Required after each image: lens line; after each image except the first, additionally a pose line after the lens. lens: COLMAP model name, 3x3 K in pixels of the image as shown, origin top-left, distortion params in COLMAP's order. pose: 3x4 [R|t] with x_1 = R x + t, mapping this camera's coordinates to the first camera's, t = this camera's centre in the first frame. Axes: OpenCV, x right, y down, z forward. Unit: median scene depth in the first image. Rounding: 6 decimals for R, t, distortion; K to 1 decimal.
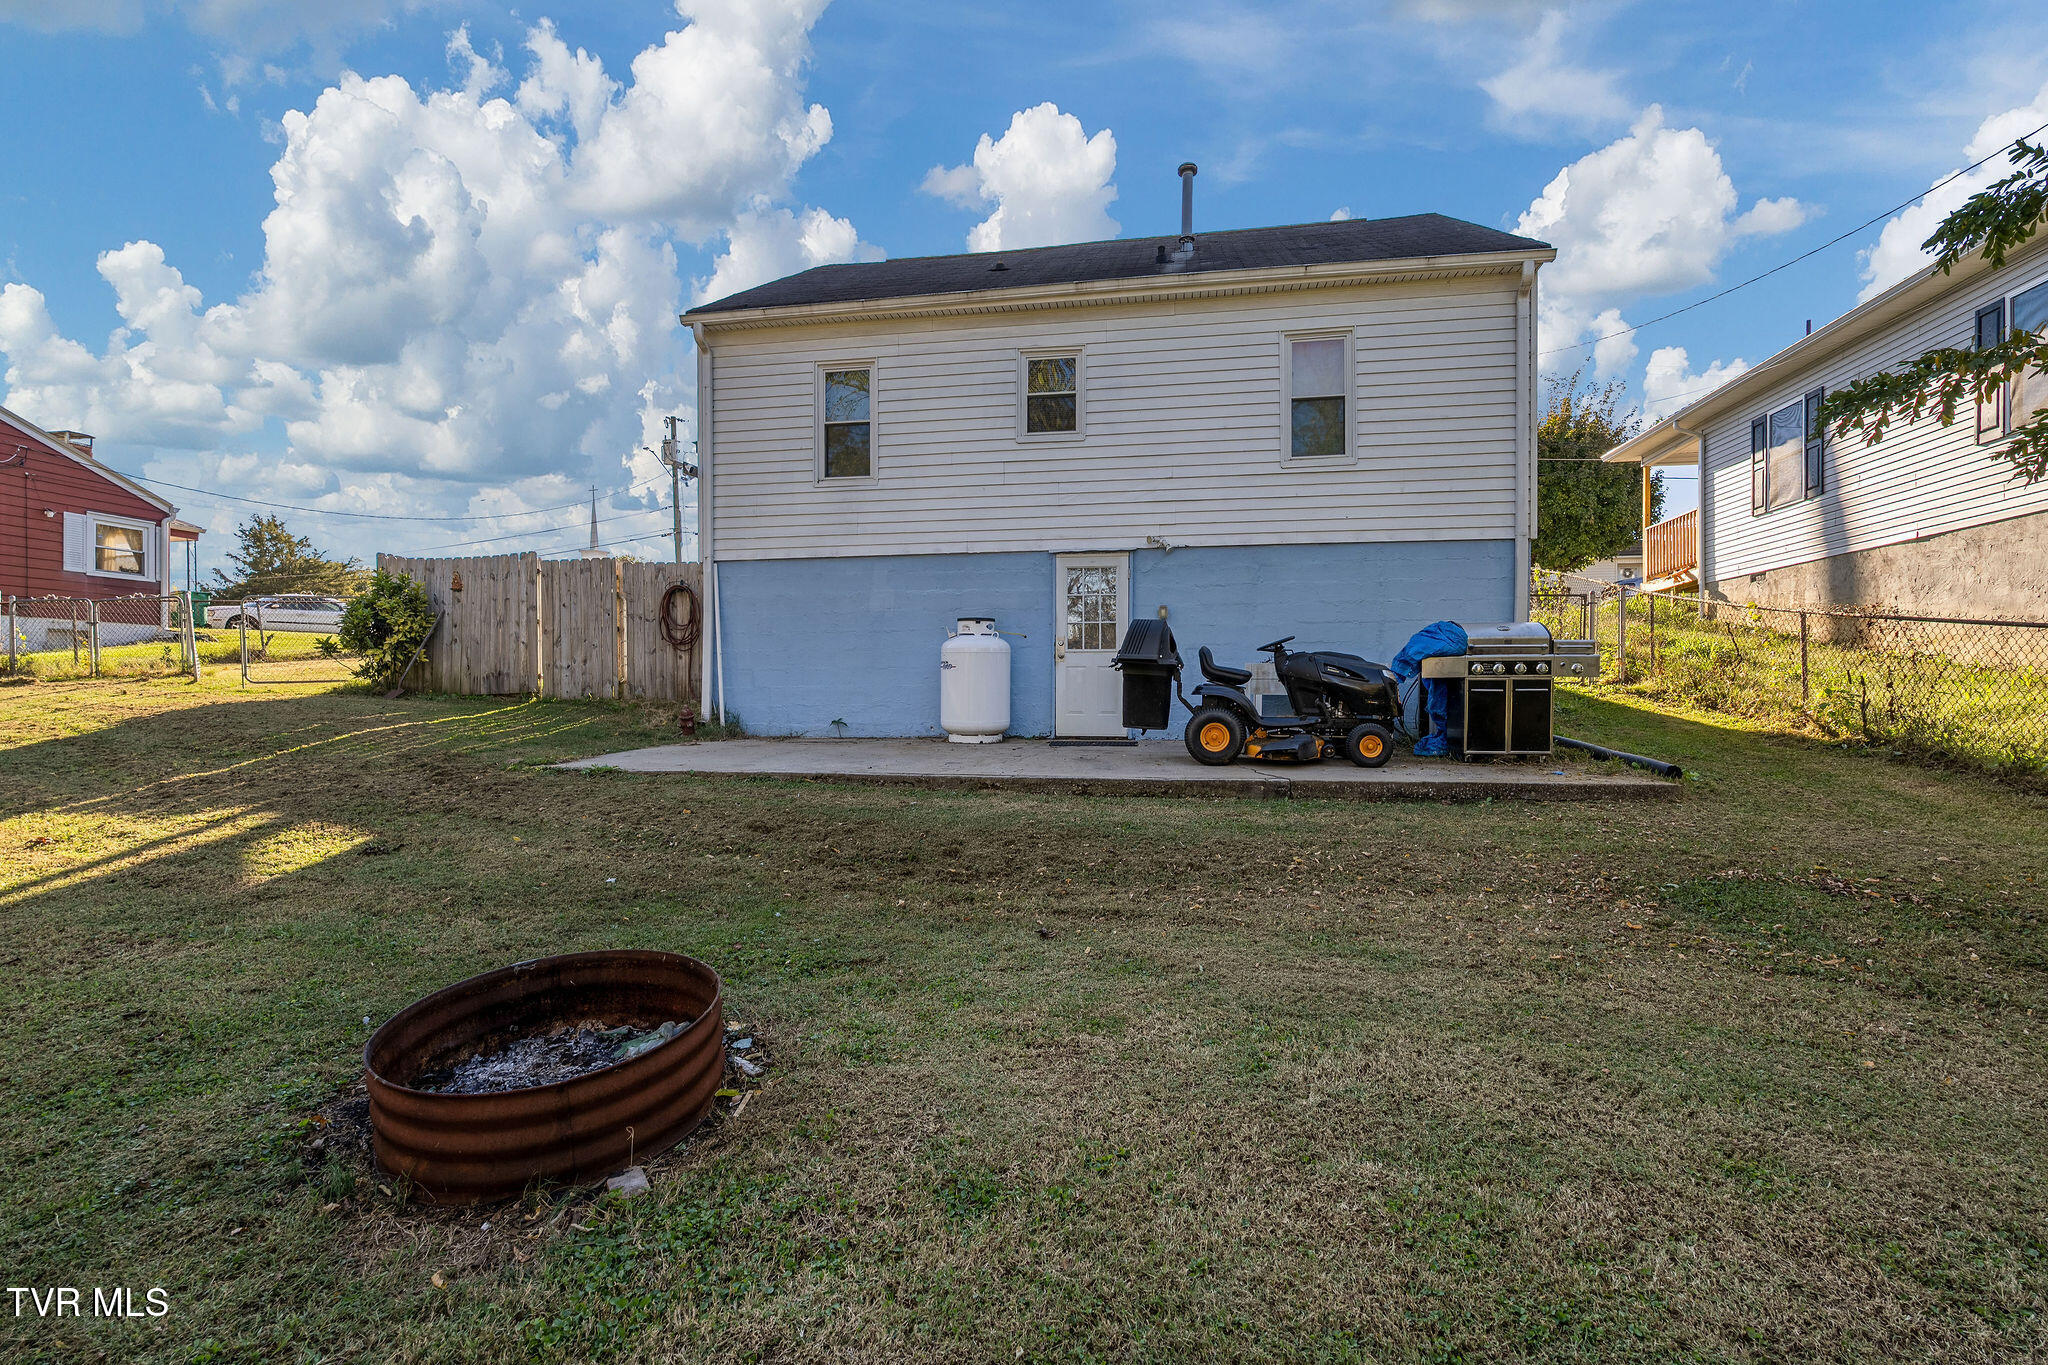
lens RADIAL K [[947.1, 0, 1059.2], [0, 947.1, 711.0], [0, 0, 1]] dist [-0.001361, 0.000099]
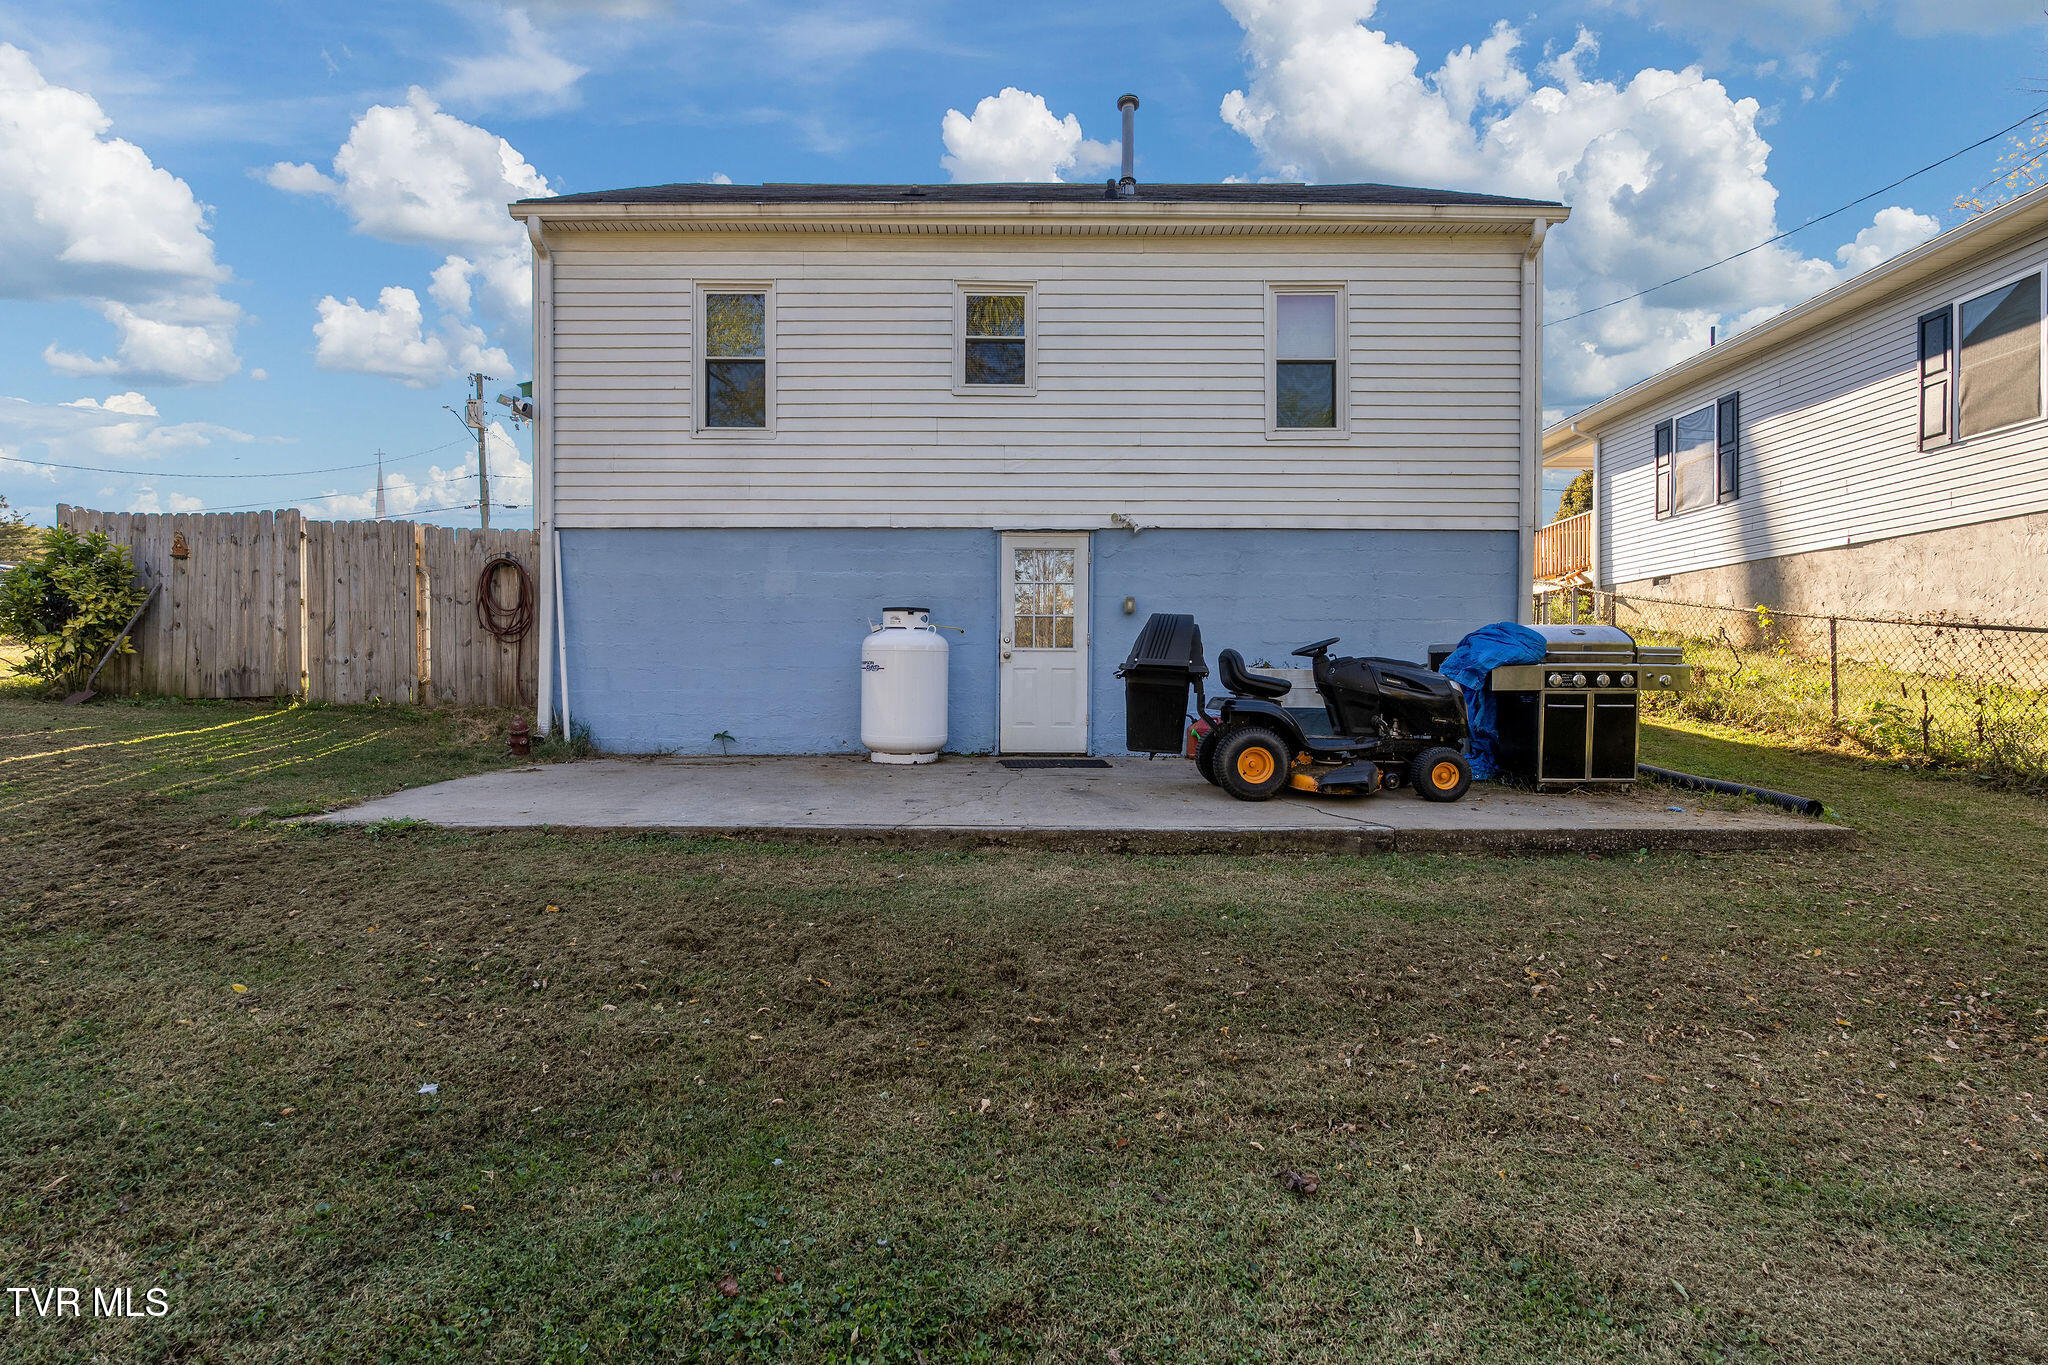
lens RADIAL K [[912.7, 0, 1031.2], [0, 912.7, 699.0], [0, 0, 1]] dist [-0.000815, 0.000248]
pose [[0.986512, 0.001782, 0.163680, -0.107289], [-0.001795, 0.999998, -0.000068, -0.020070], [-0.163680, -0.000227, 0.986513, 0.210294]]
